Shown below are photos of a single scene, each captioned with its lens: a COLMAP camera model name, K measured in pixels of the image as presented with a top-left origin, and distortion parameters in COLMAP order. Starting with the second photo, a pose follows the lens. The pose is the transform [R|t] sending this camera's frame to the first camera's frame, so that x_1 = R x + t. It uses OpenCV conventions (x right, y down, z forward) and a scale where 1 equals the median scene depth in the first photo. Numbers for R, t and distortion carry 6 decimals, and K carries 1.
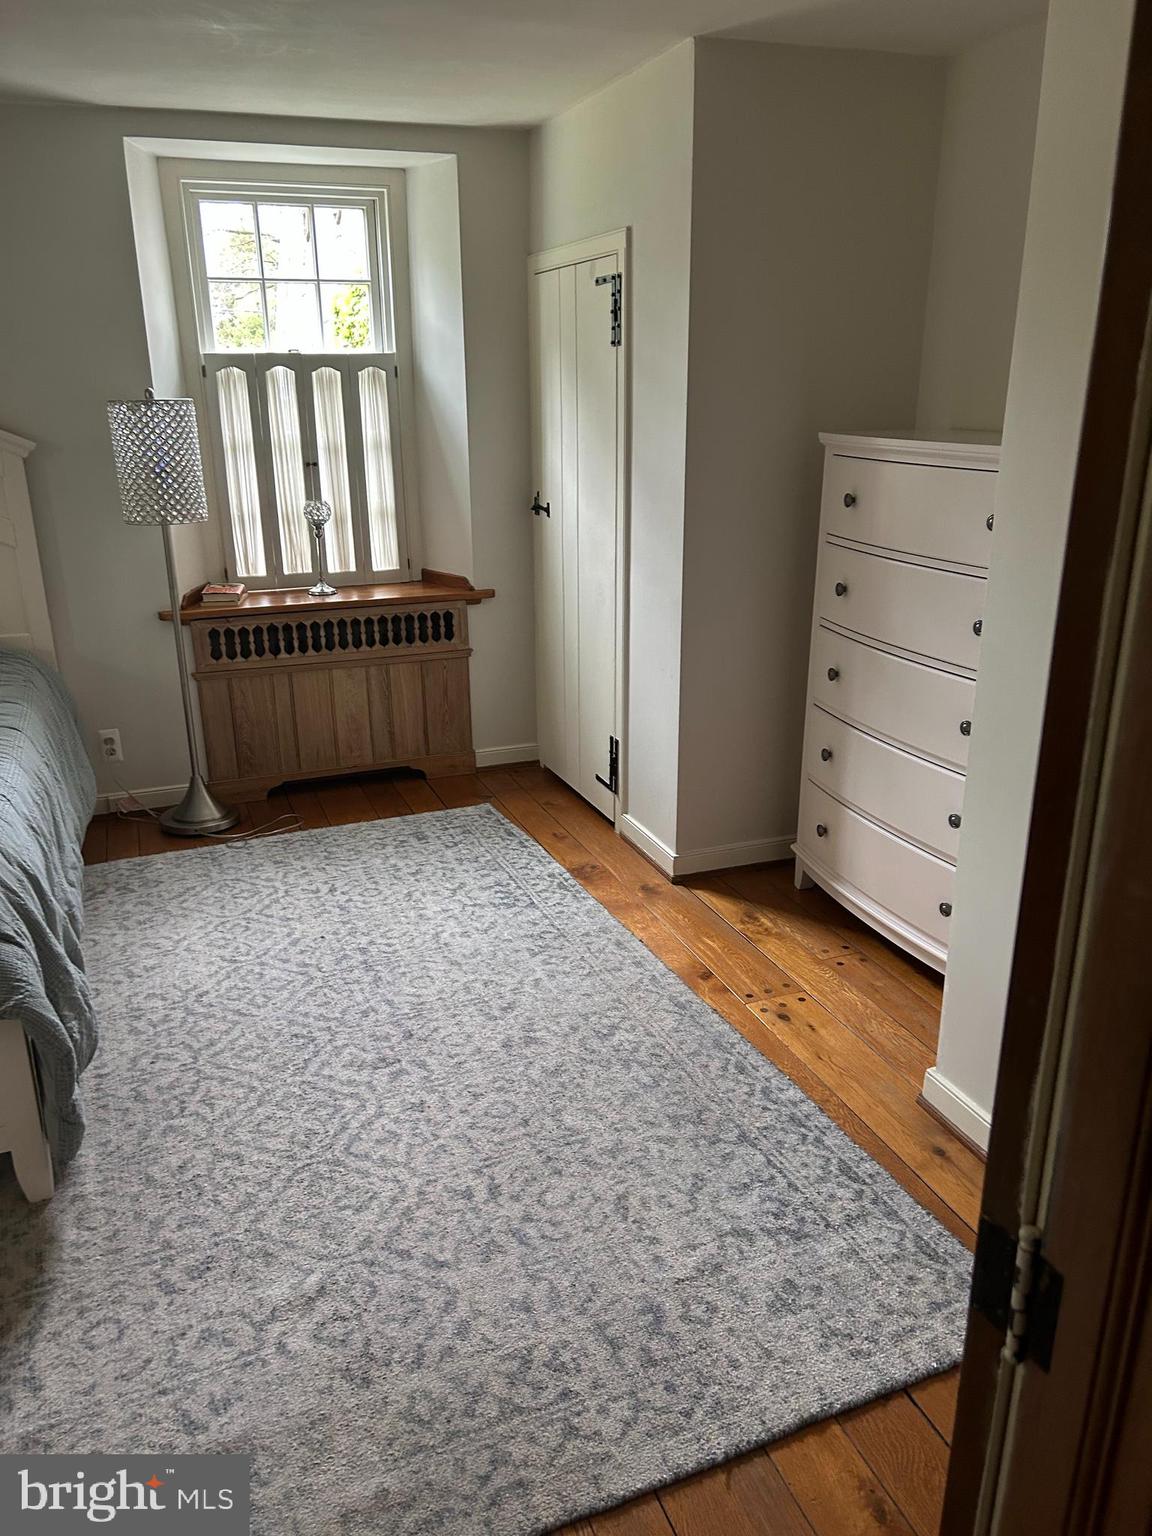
lens RADIAL K [[1156.5, 0, 563.5], [0, 1156.5, 775.5], [0, 0, 1]] dist [0.012802, -0.031349]
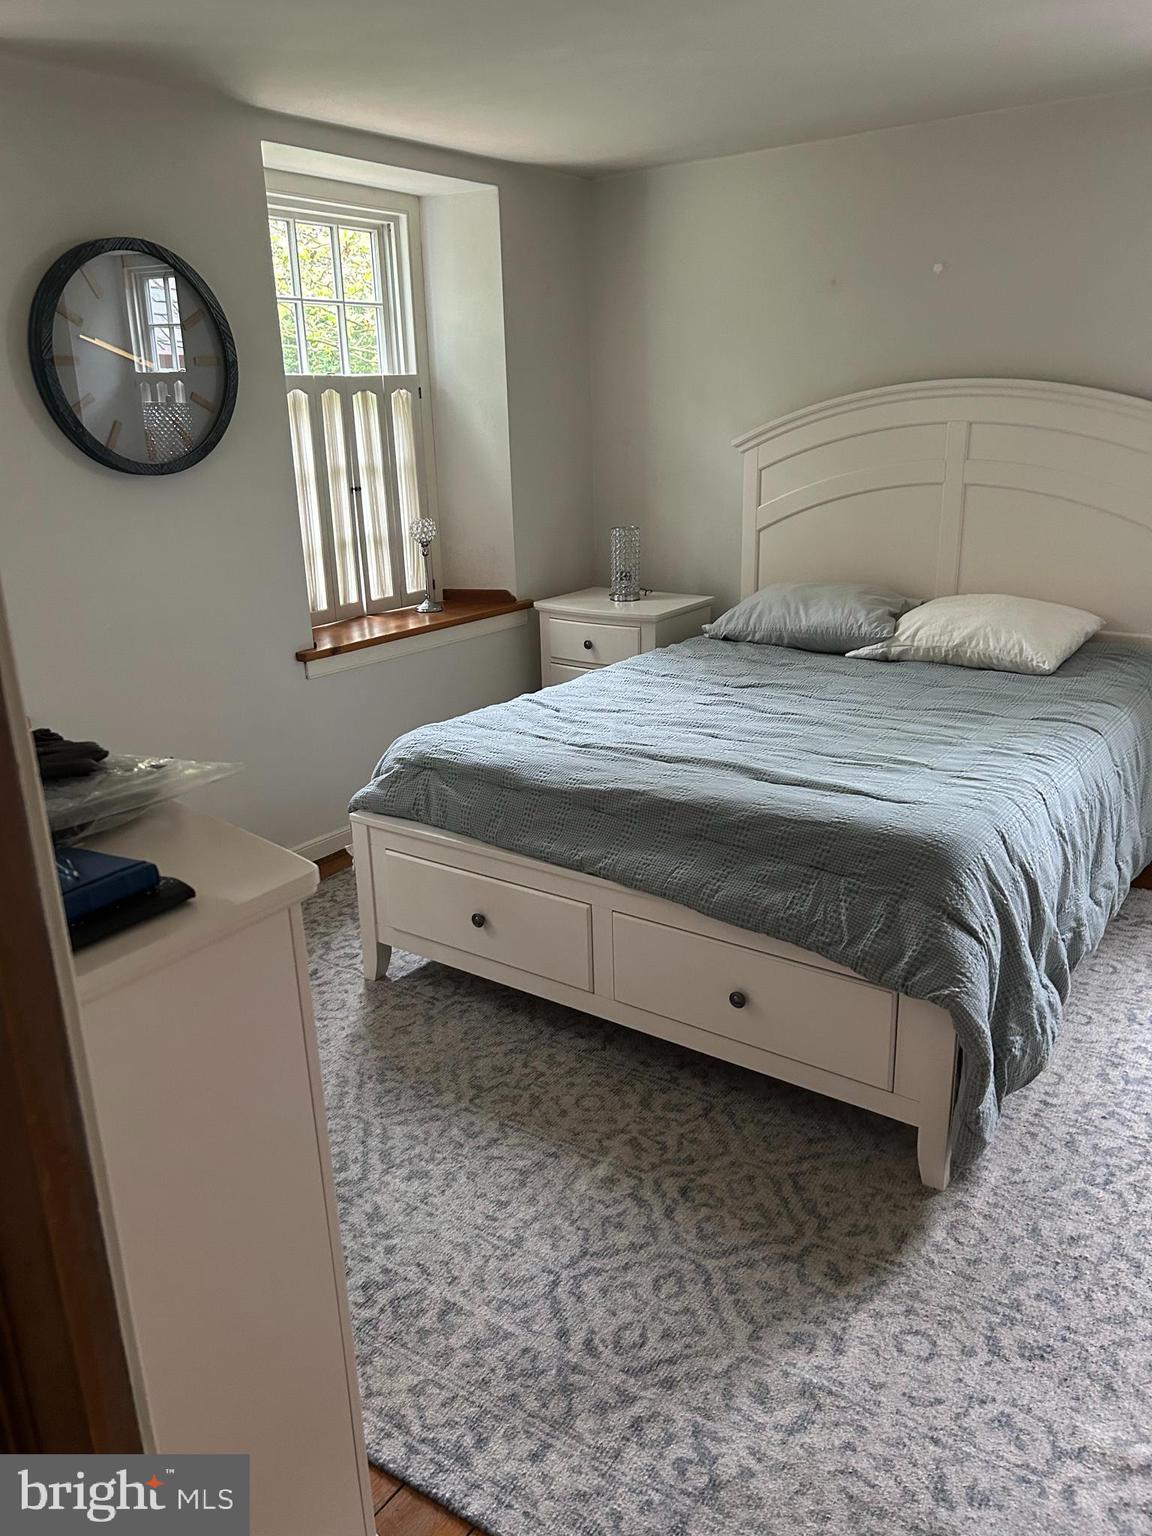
lens RADIAL K [[1156.5, 0, 572.2], [0, 1156.5, 753.6], [0, 0, 1]] dist [0.012802, -0.031349]
pose [[0.544592, 0.249280, -0.800799, 0.092939], [-0.256664, 0.958535, 0.123834, -0.040028], [0.798463, 0.138097, 0.585992, 0.110306]]
